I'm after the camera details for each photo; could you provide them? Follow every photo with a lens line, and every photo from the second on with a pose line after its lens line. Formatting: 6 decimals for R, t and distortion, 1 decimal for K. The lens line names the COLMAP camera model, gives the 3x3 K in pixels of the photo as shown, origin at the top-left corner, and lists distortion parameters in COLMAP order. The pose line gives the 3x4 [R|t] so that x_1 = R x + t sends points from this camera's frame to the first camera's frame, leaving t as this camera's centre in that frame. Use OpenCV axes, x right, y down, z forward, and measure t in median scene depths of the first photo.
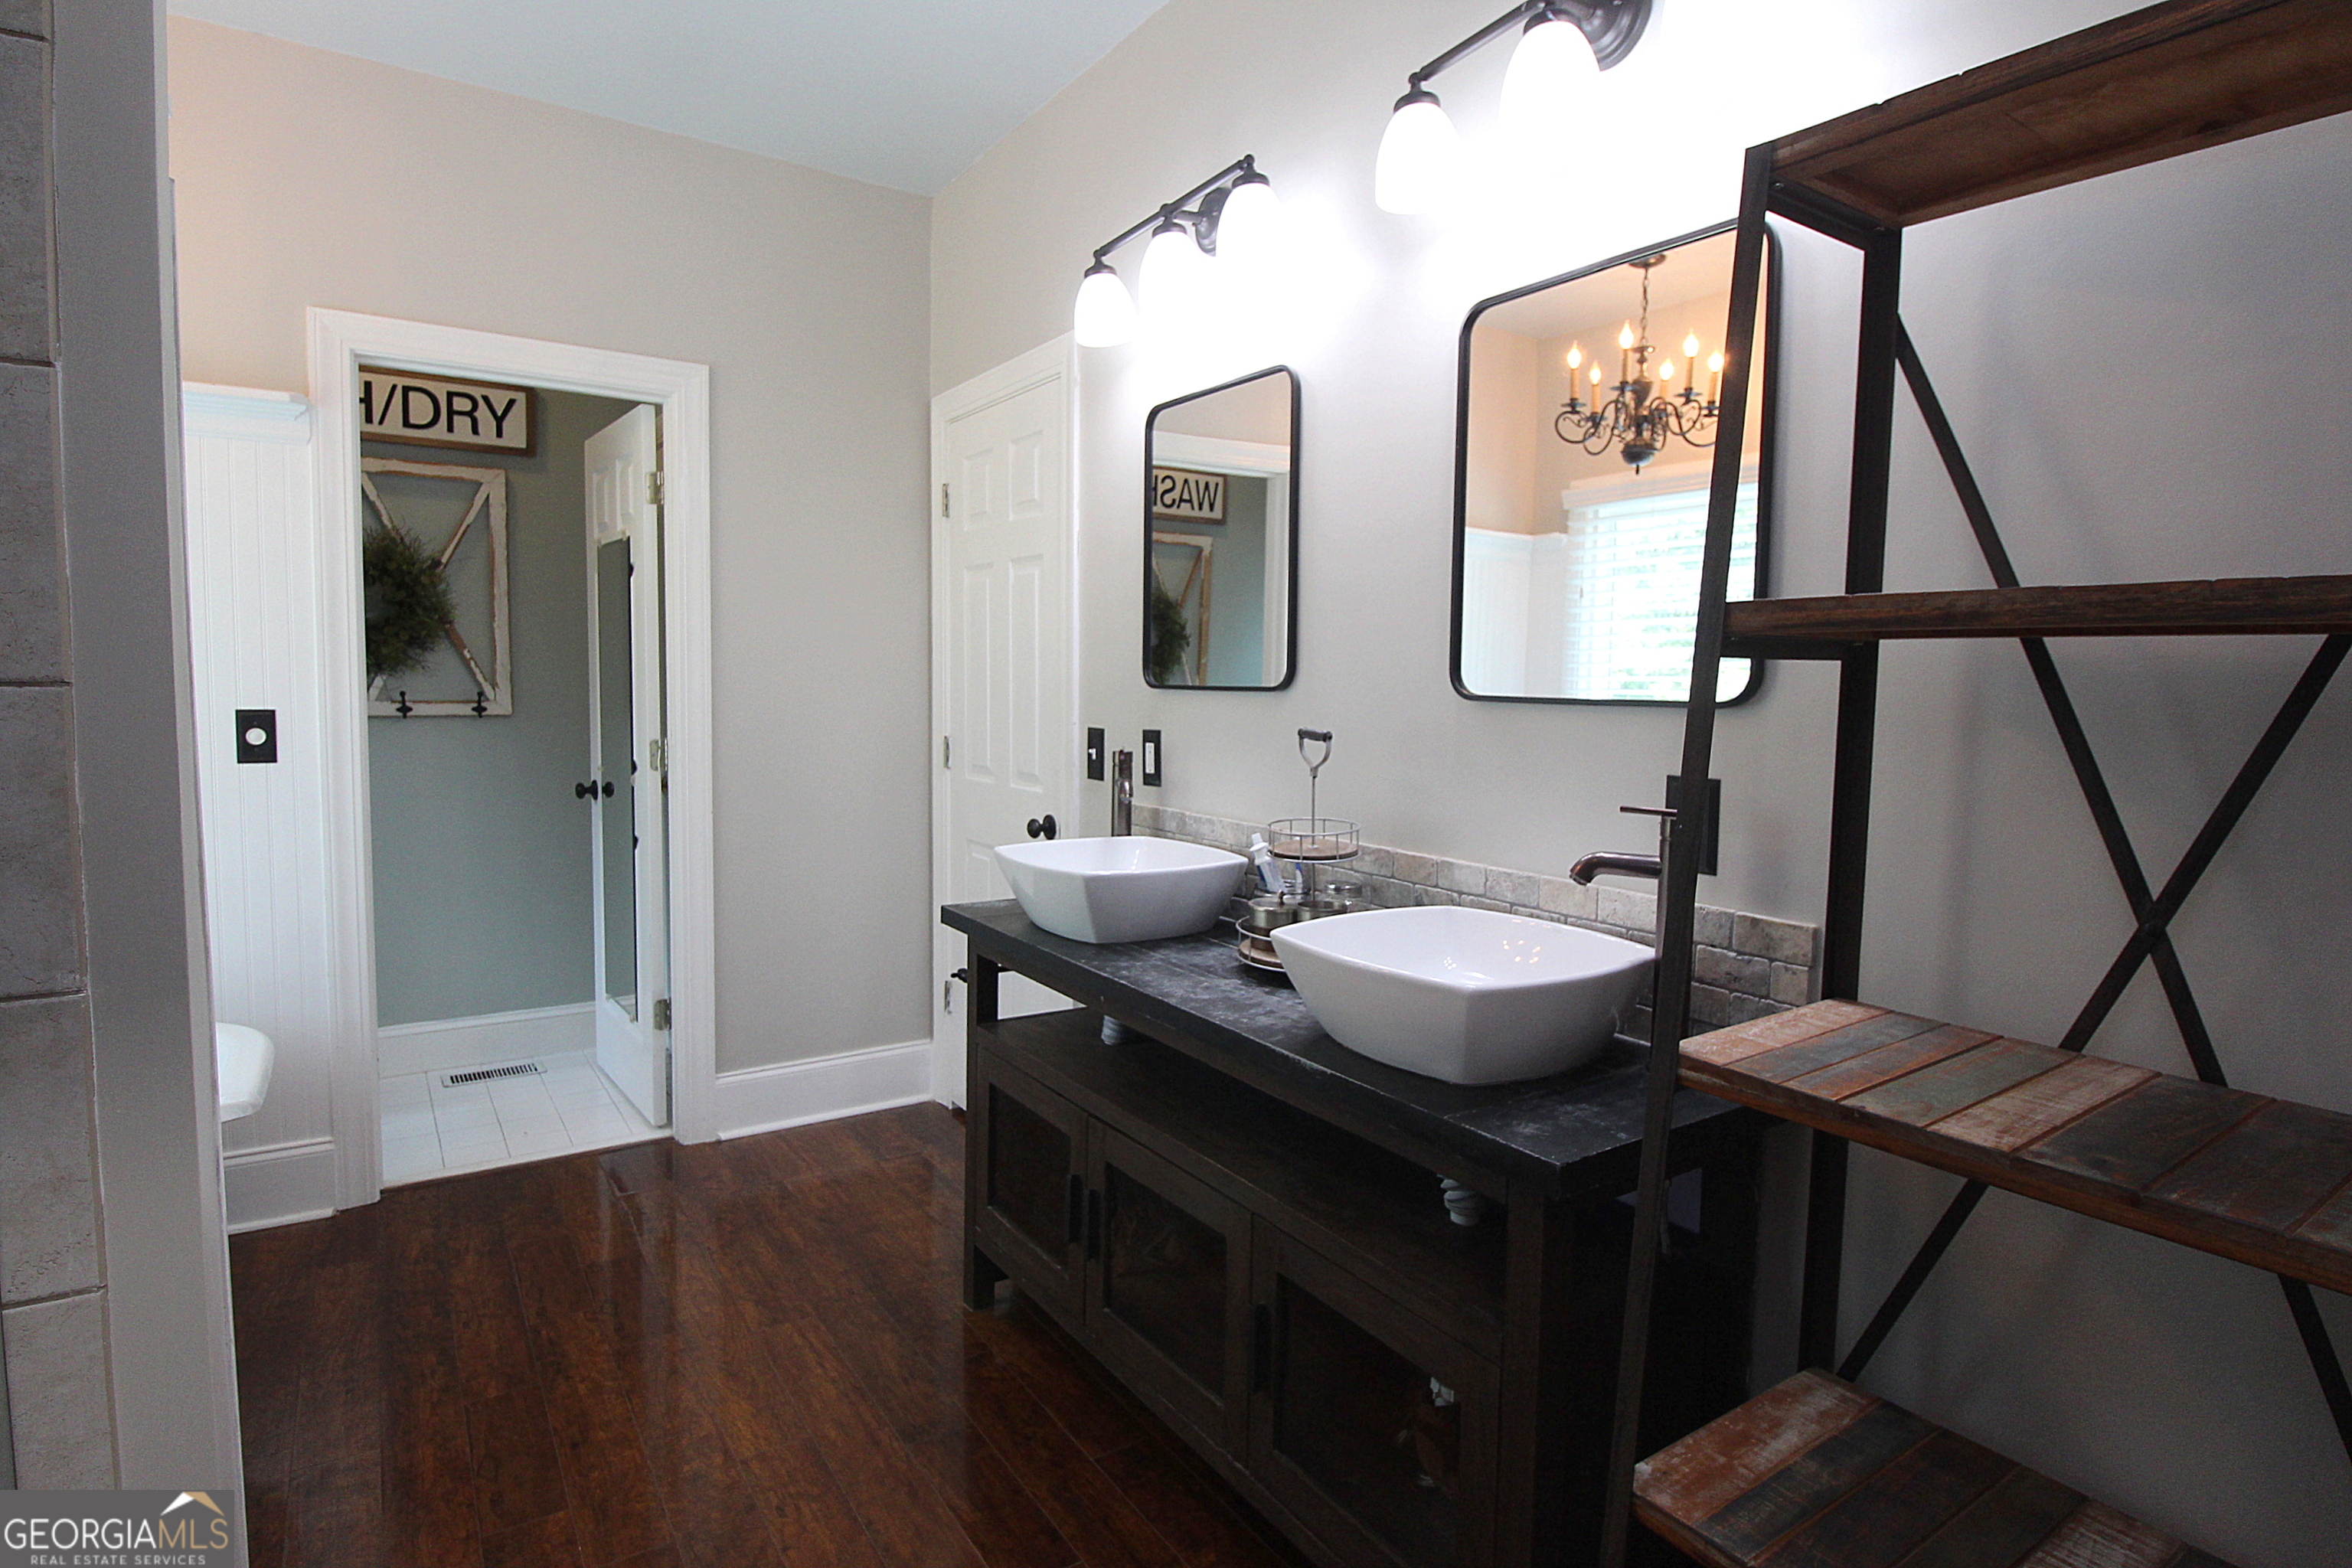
lens RADIAL K [[1198.2, 0, 1174.4], [0, 1198.2, 768.1], [0, 0, 1]] dist [0.002073, -0.018102]
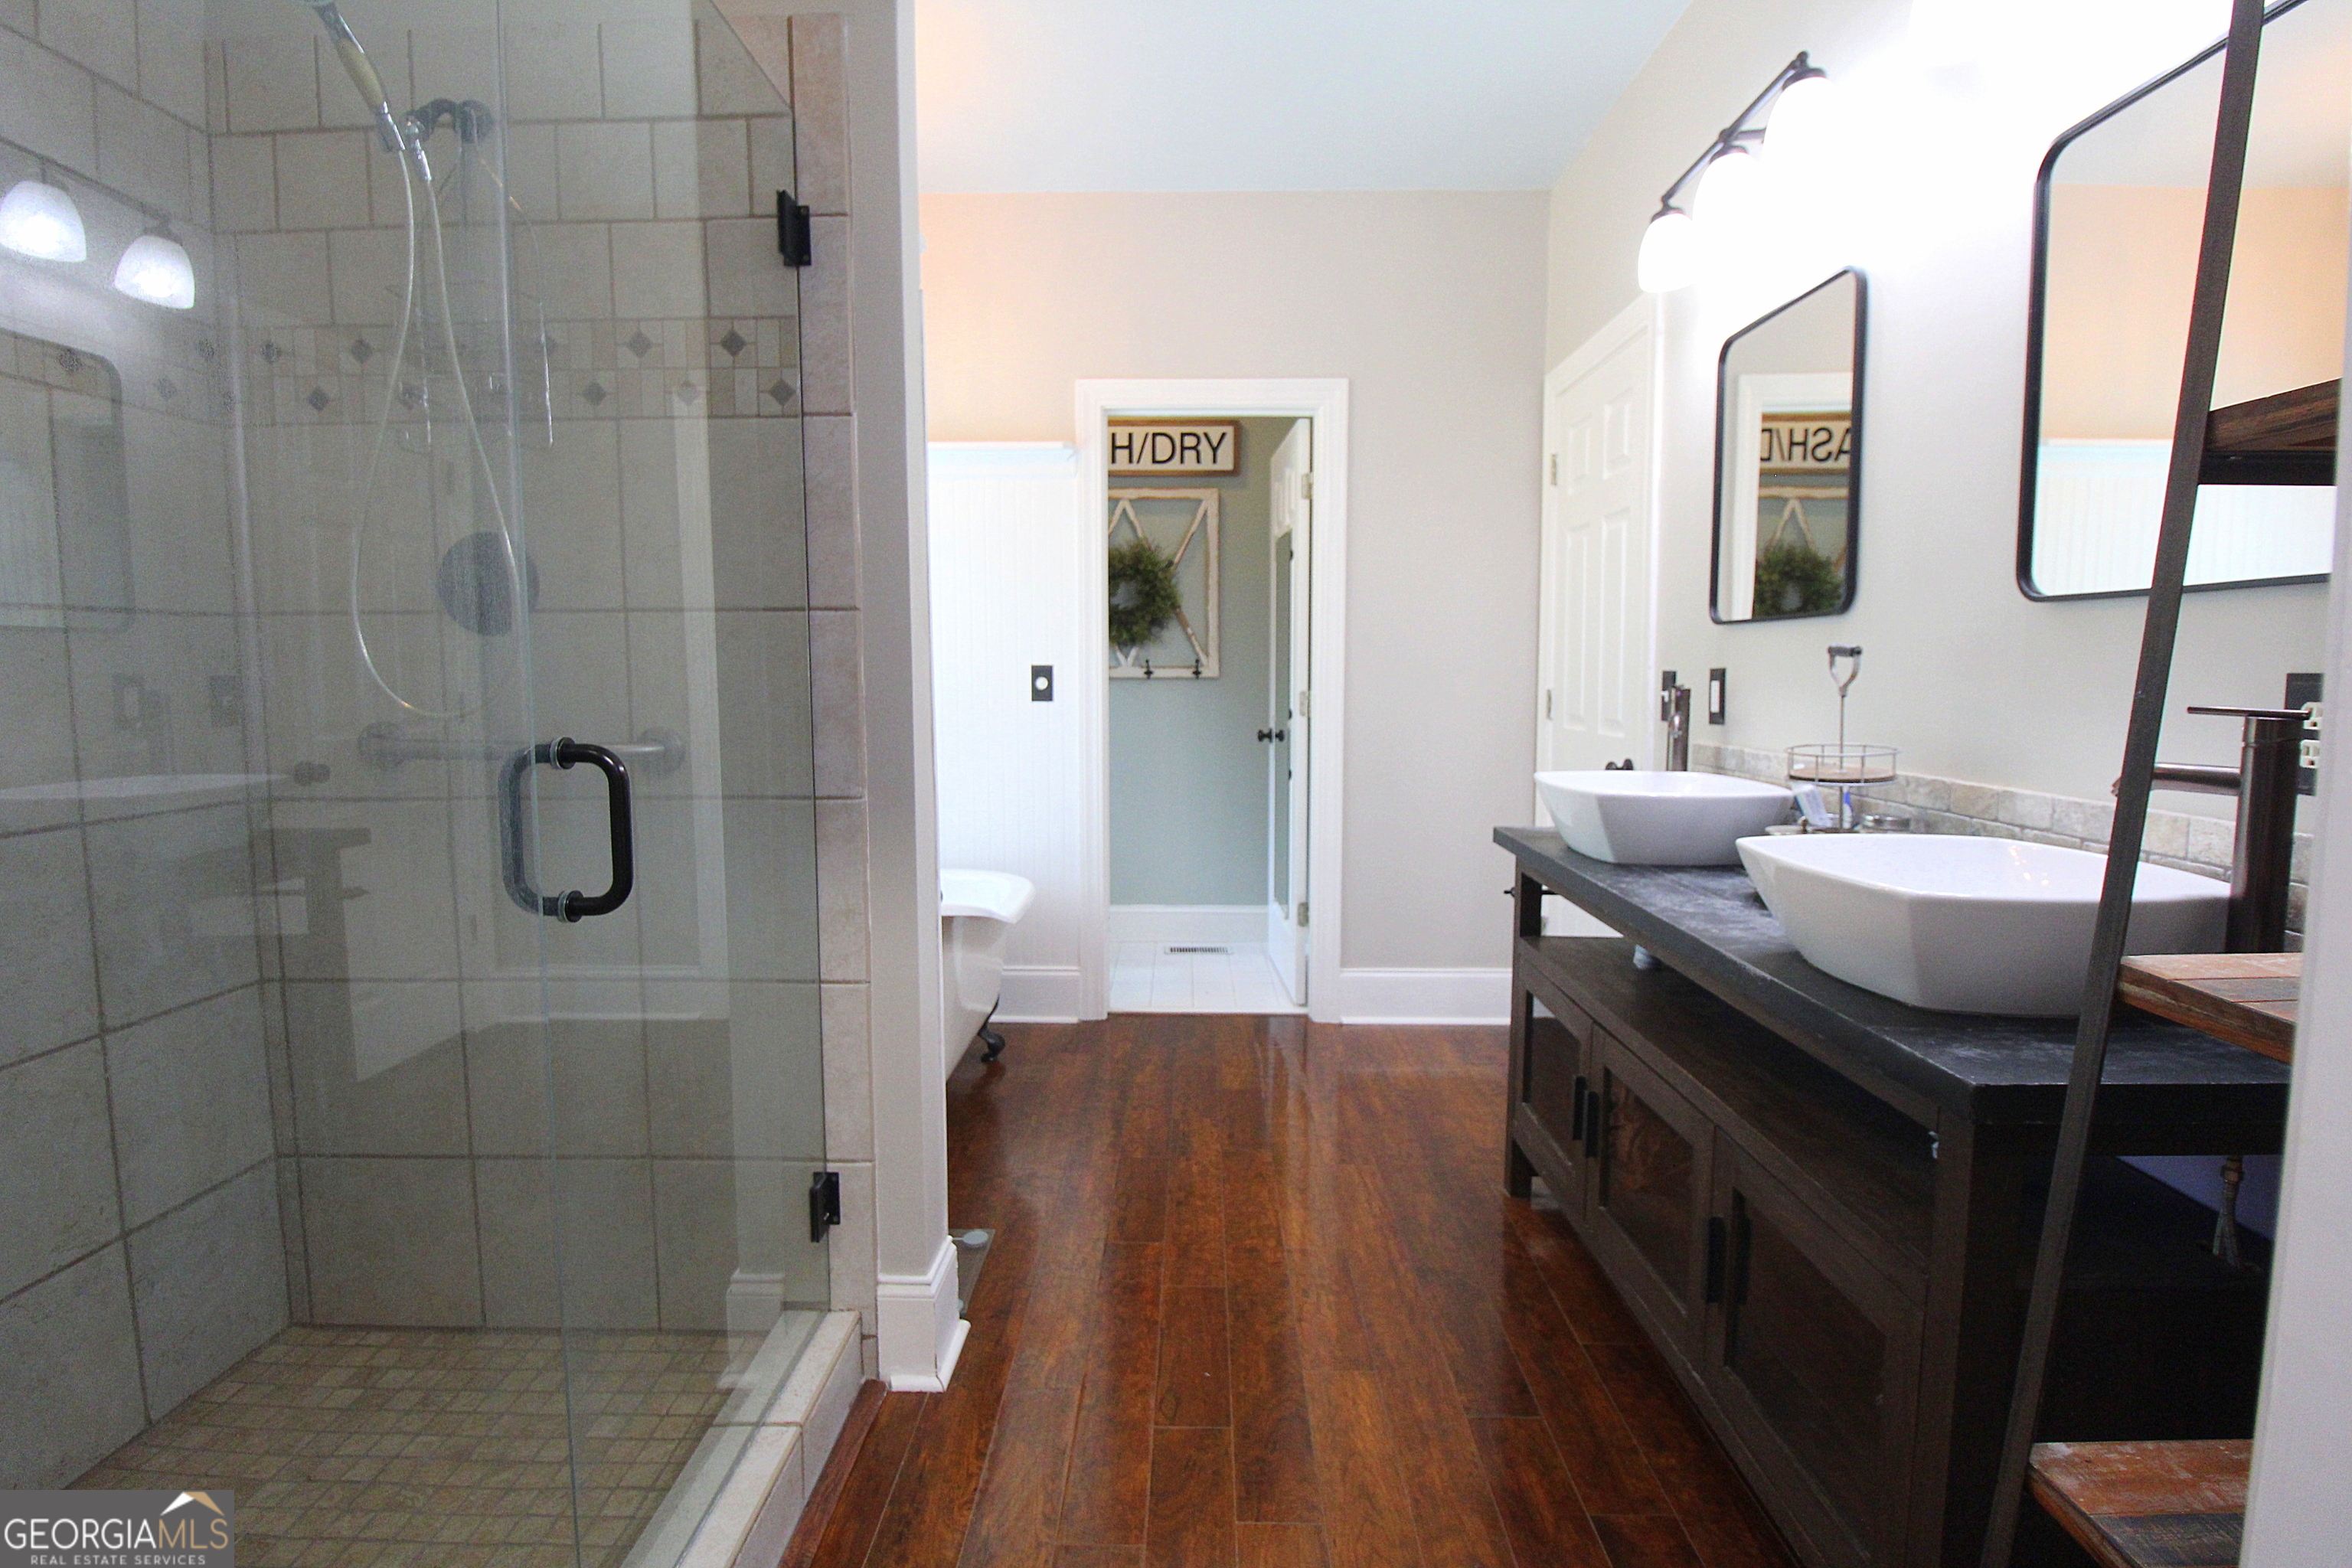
lens RADIAL K [[1088.7, 0, 1174.4], [0, 1088.7, 768.0], [0, 0, 1]] dist [0.000524, -0.015774]
pose [[0.819054, 0.036460, -0.572557, 0.137718], [-0.029740, 0.999335, 0.021094, 0.047522], [0.572946, -0.000249, 0.819593, 0.003623]]
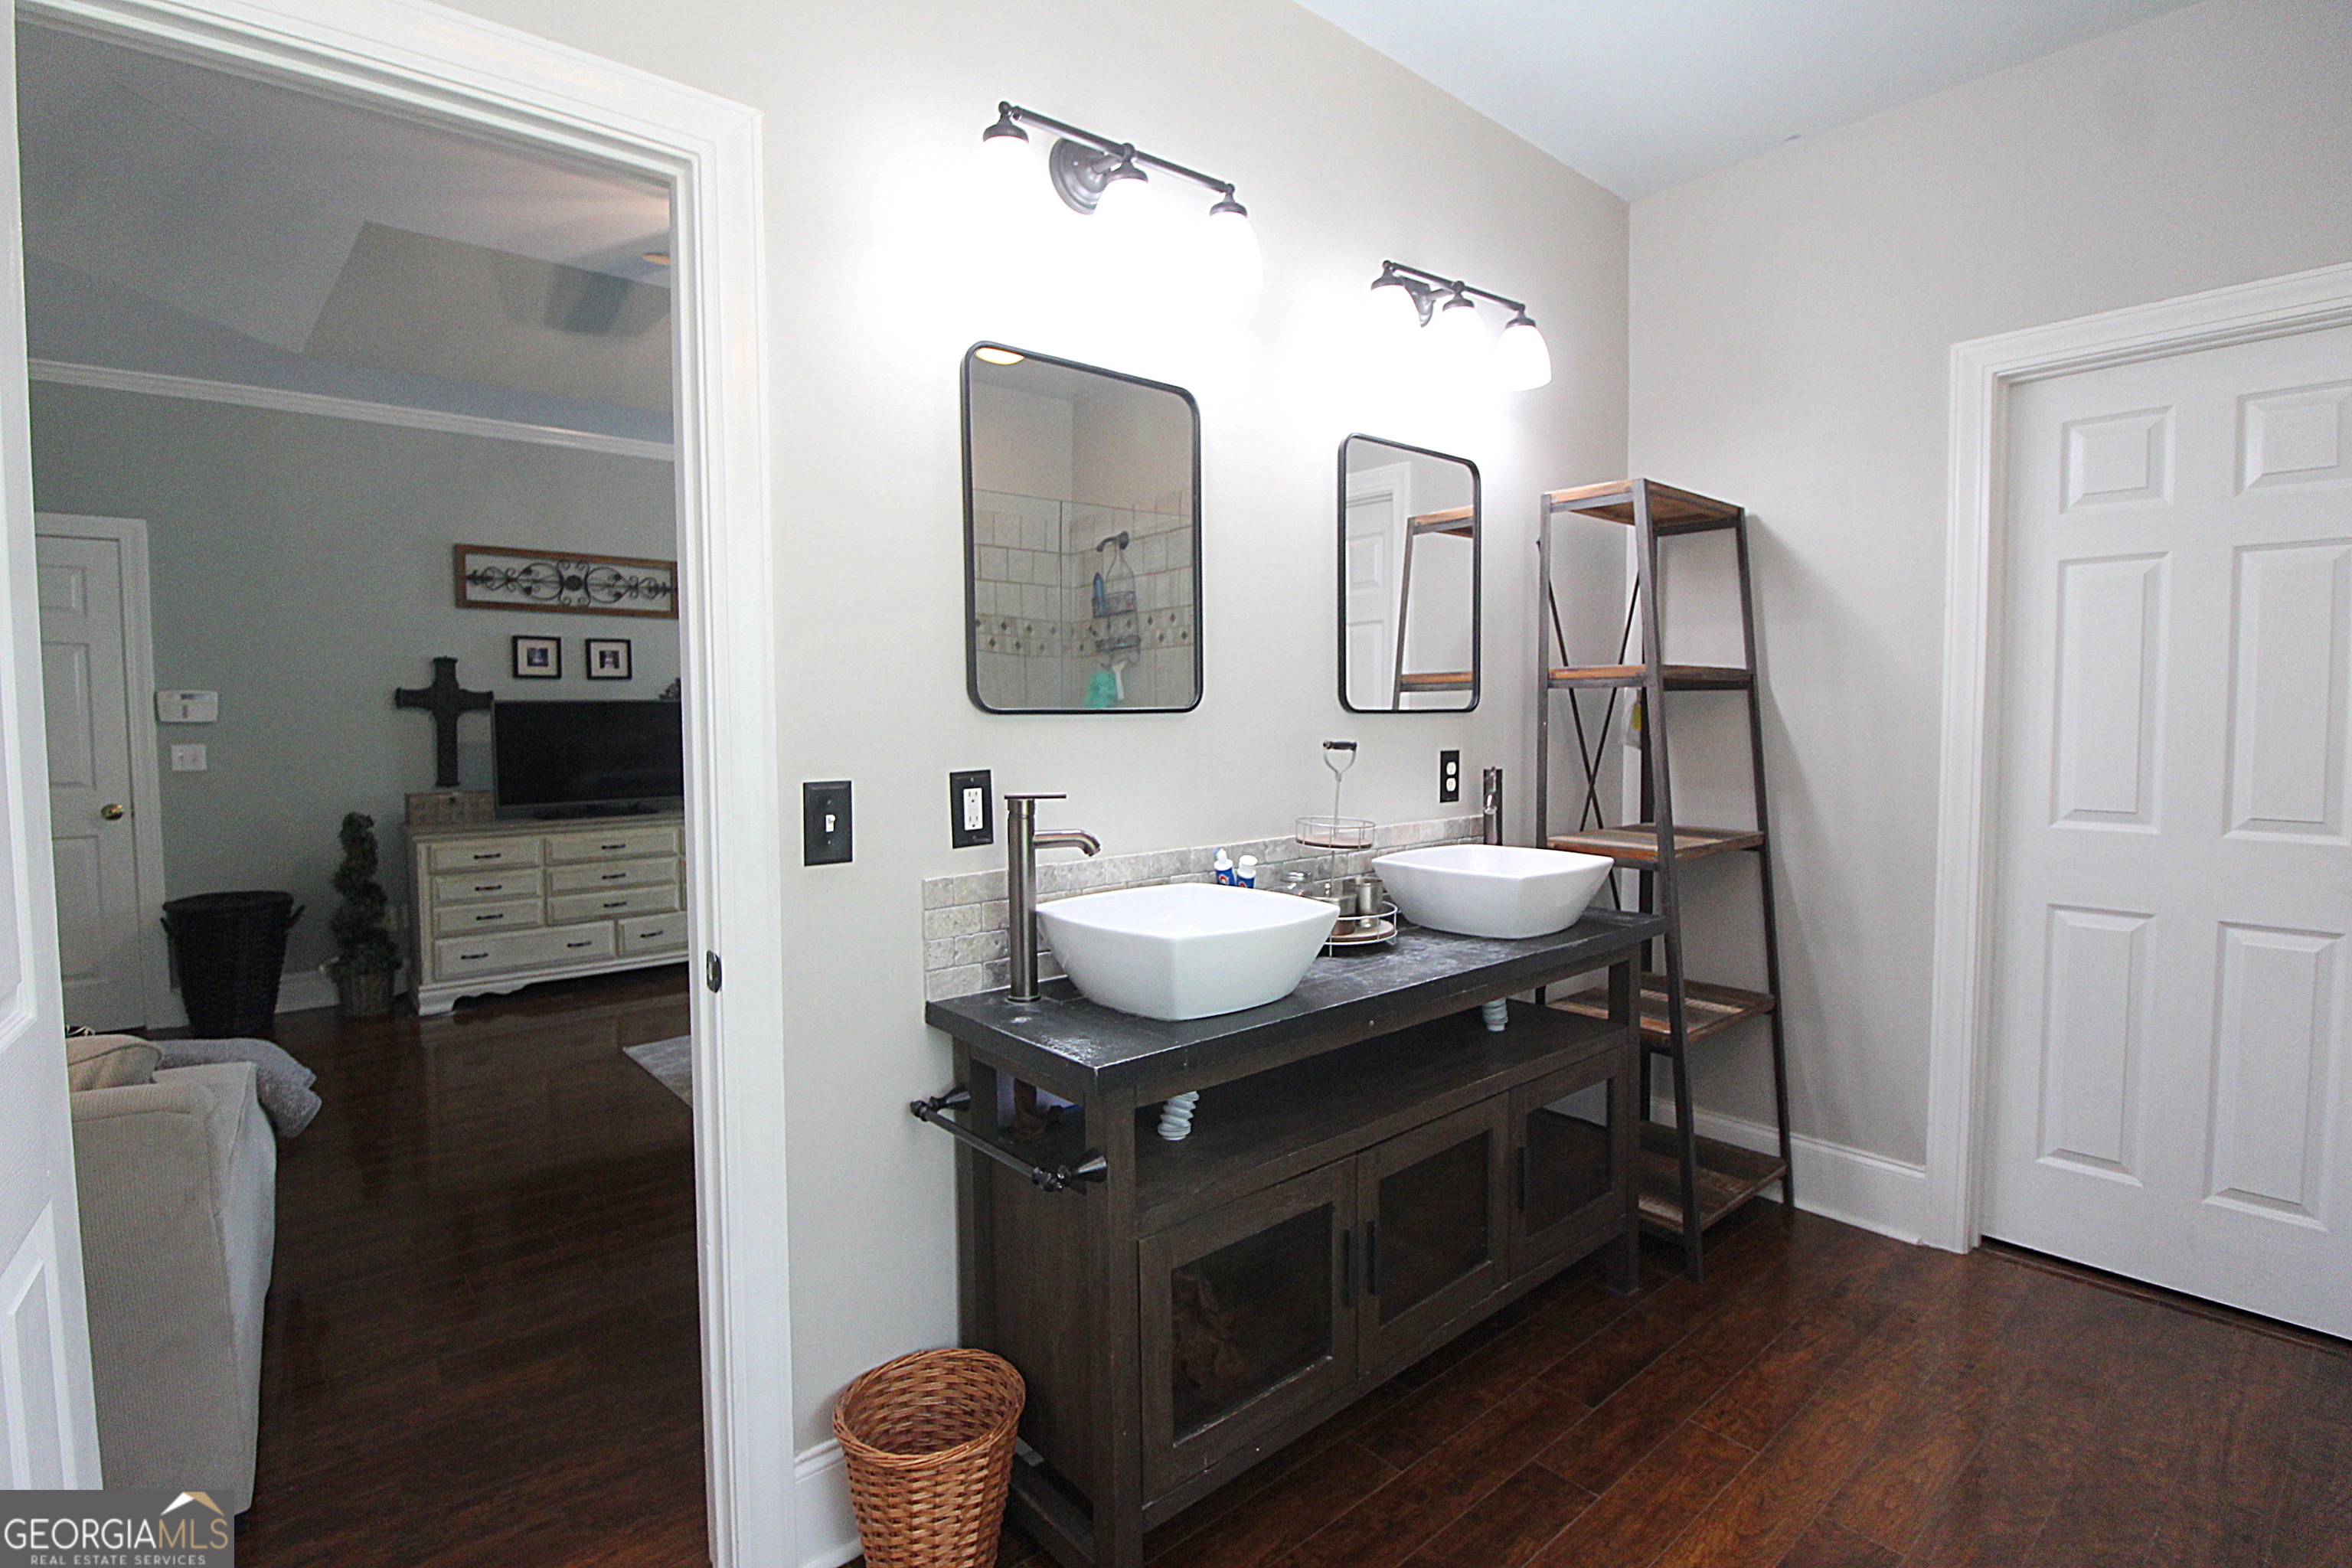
lens RADIAL K [[1088.7, 0, 1174.4], [0, 1088.7, 768.0], [0, 0, 1]] dist [0.000524, -0.015774]
pose [[-0.136224, -0.062896, 0.988679, -0.730213], [0.067681, 0.995060, 0.072627, -0.074223], [-0.988363, 0.076808, -0.131294, 1.015823]]
